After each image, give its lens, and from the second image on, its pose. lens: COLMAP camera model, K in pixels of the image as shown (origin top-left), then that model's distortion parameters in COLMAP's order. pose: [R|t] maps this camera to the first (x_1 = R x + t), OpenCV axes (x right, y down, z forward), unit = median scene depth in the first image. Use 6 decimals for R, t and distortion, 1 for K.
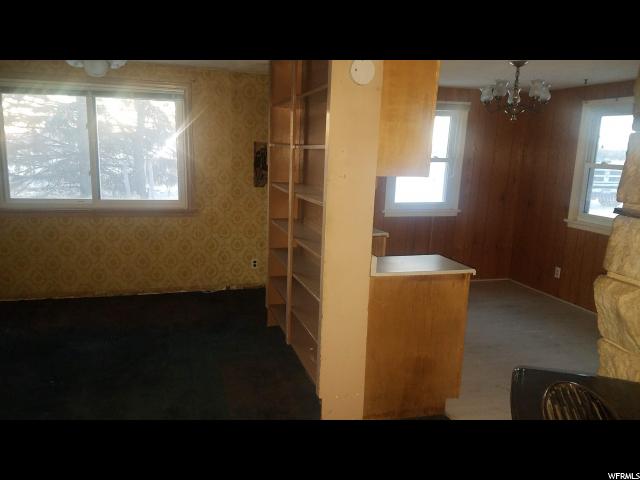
lens RADIAL K [[492.8, 0, 306.9], [0, 492.8, 234.8], [0, 0, 1]] dist [0.186221, -0.293515]
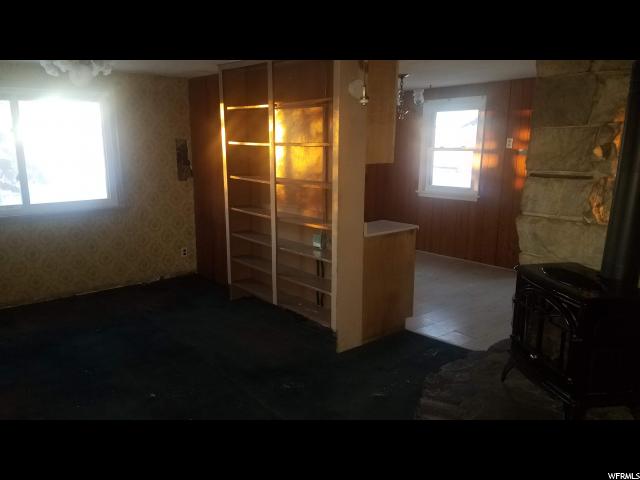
lens RADIAL K [[492.8, 0, 306.9], [0, 492.8, 234.8], [0, 0, 1]] dist [0.186221, -0.293515]
pose [[0.920235, -0.107838, 0.376216, -0.283460], [0.099559, 0.994168, 0.041442, 0.002571], [-0.378491, -0.000681, 0.925605, -0.114503]]
